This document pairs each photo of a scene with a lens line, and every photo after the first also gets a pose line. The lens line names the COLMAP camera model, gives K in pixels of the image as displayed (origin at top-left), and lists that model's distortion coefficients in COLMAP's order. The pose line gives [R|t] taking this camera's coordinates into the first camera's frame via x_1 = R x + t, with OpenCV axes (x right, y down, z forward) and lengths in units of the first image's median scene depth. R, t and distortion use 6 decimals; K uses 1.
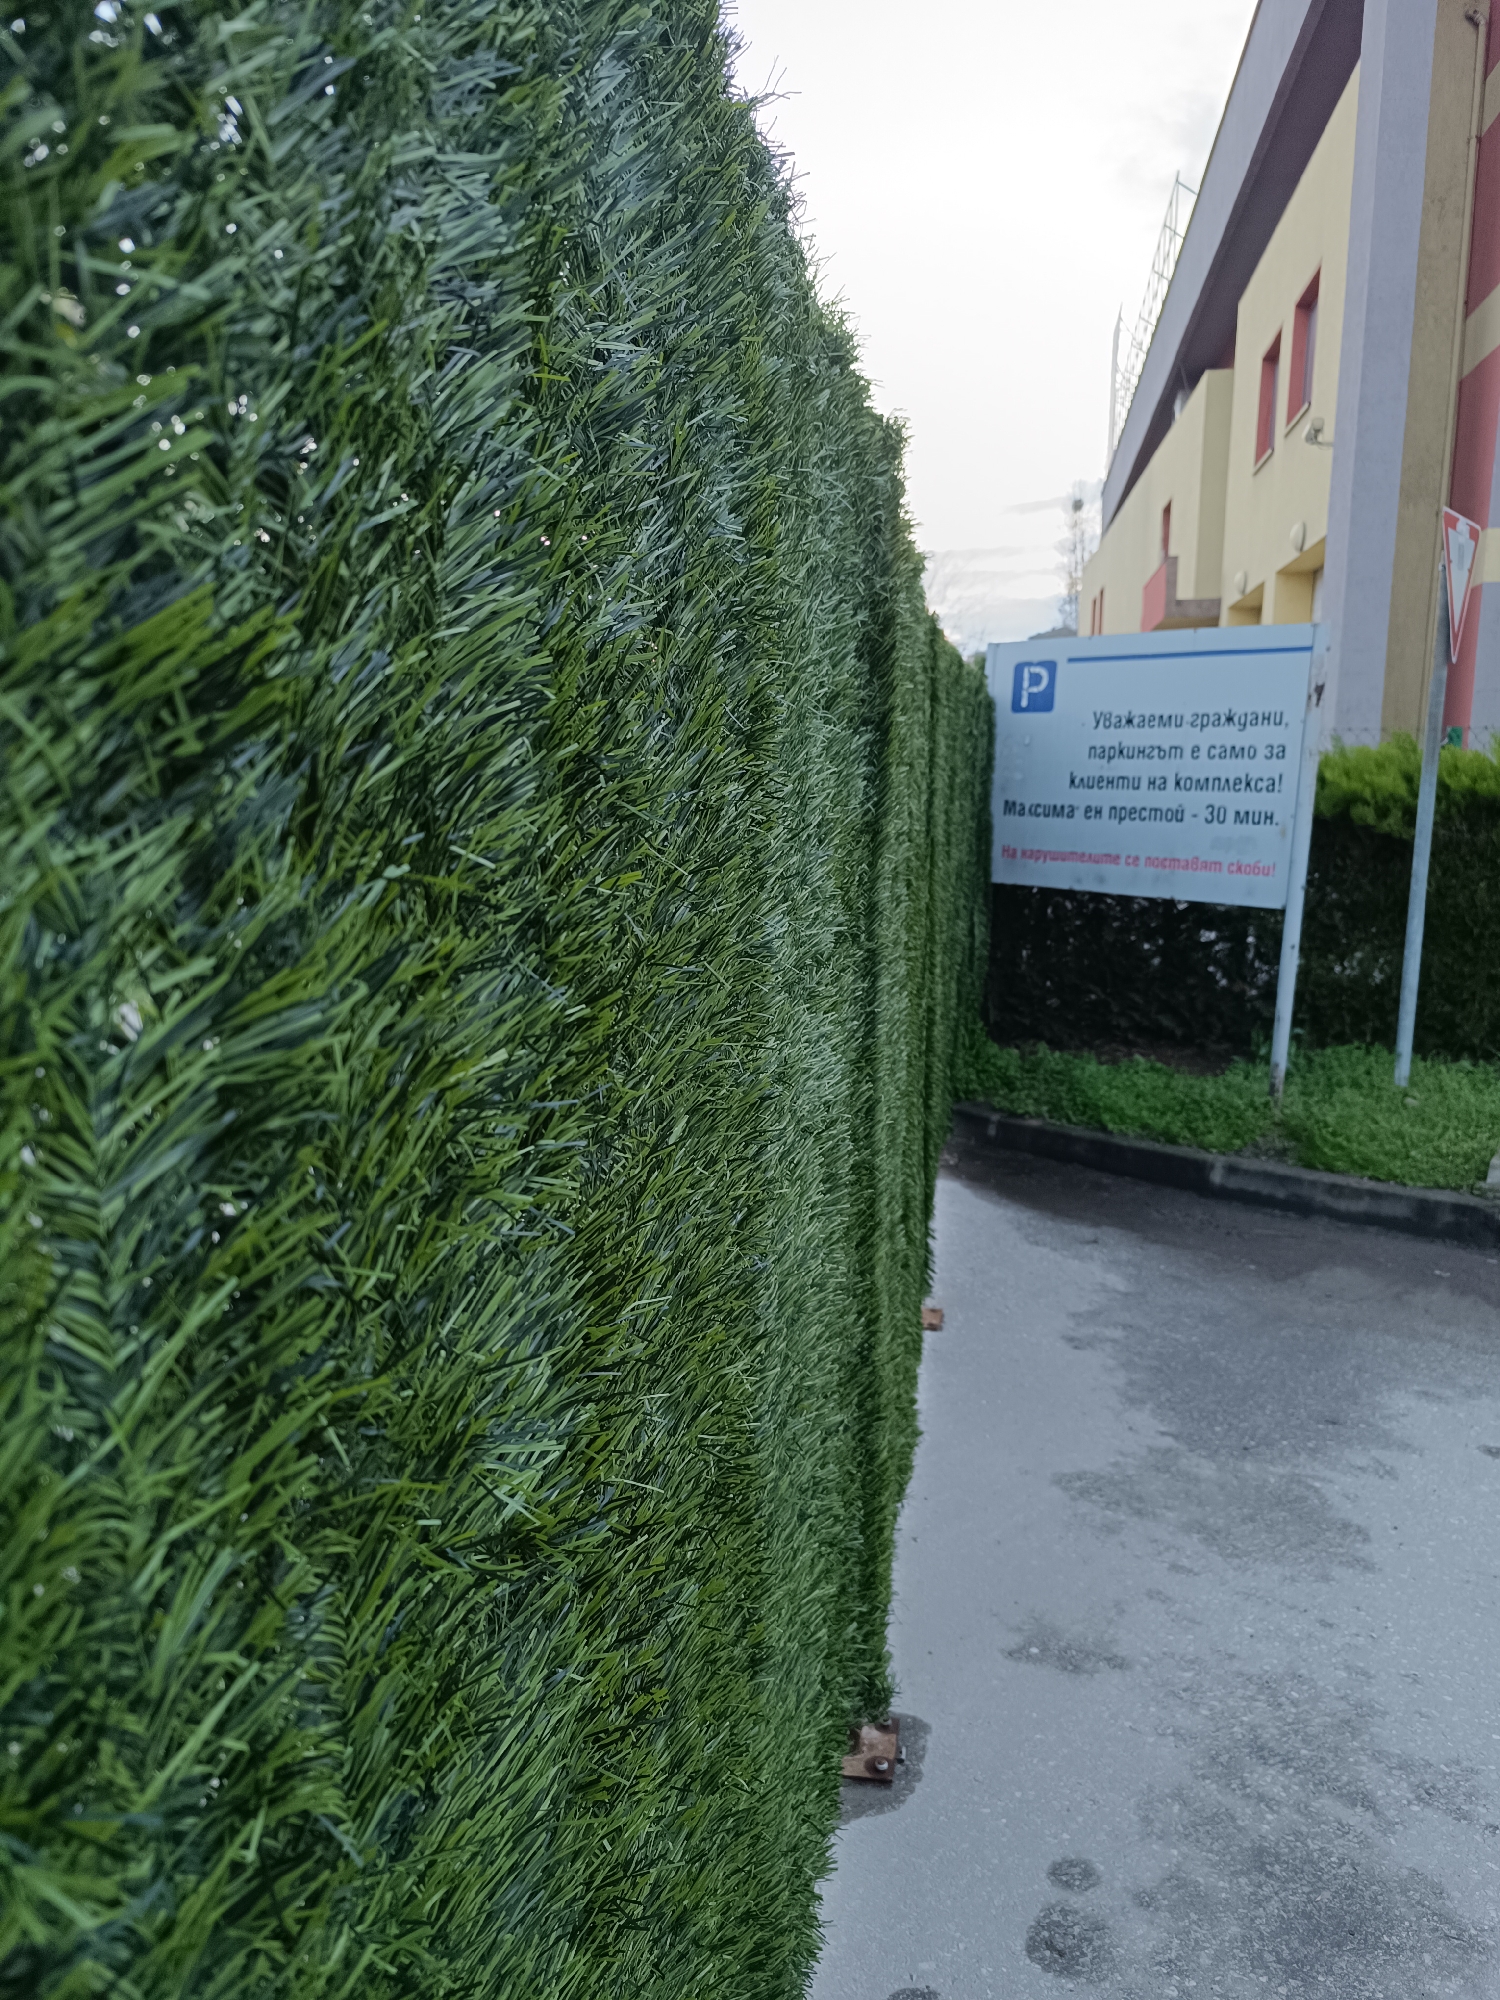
lens RADIAL K [[1343.1, 0, 750.0], [0, 1343.1, 1000.0], [0, 0, 1]] dist [0.056027, -0.051780]
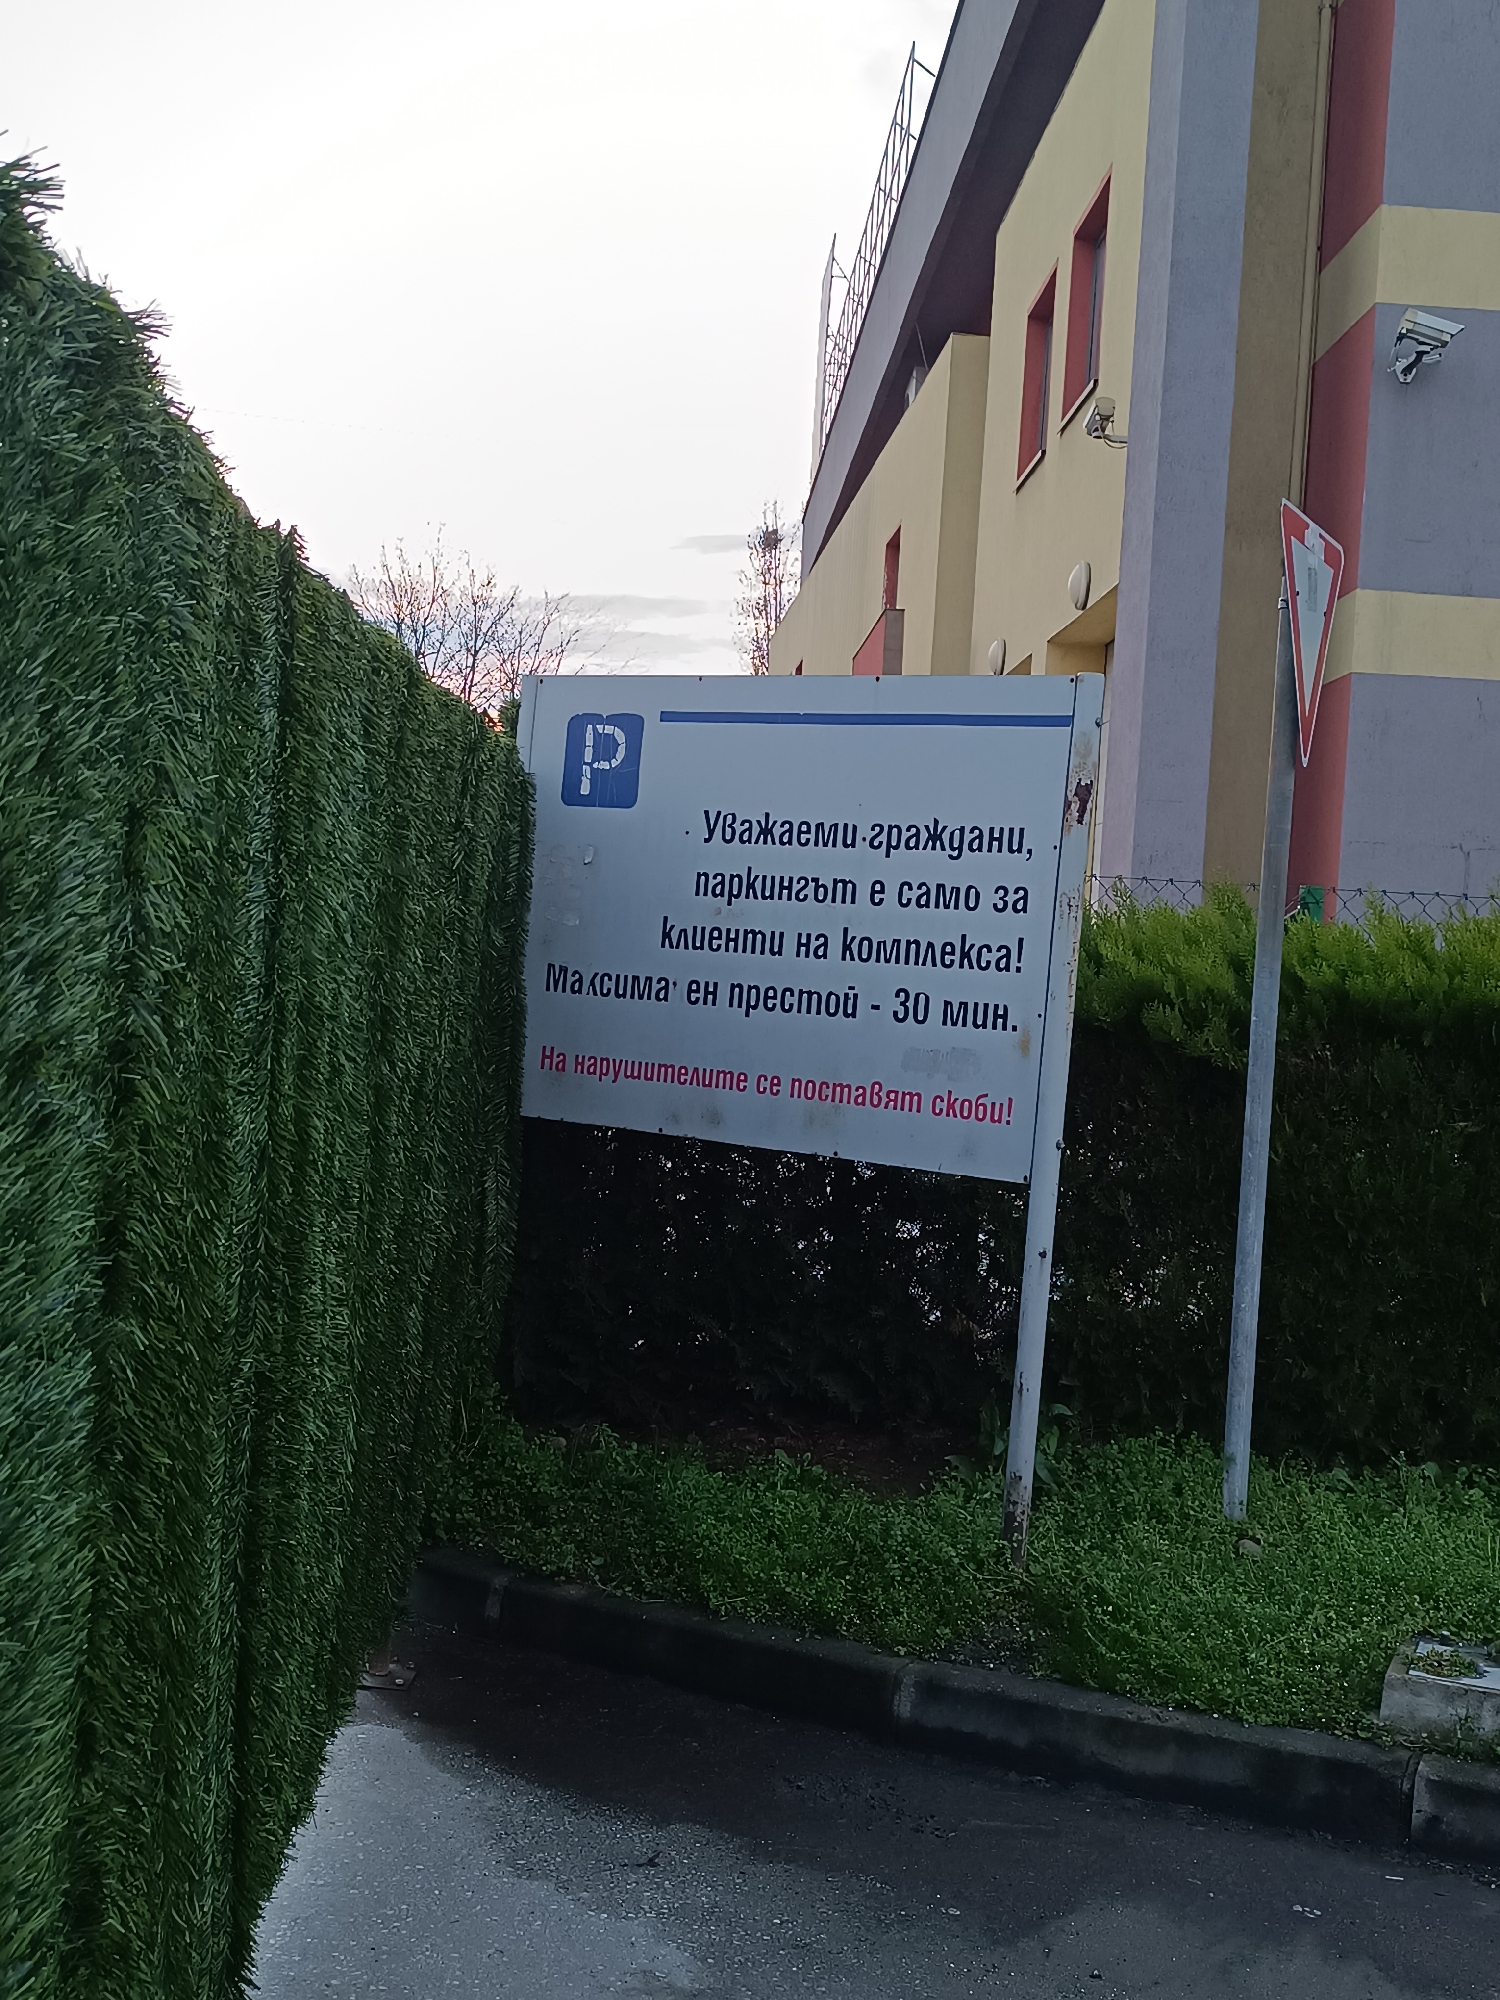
lens RADIAL K [[2216.8, 0, 750.0], [0, 2216.8, 1000.0], [0, 0, 1]] dist [0.156170, -0.380129]
pose [[0.974141, 0.049553, 0.220441, 0.078745], [-0.018089, 0.989626, -0.142524, -0.010245], [-0.225217, 0.134851, 0.964931, 0.140830]]
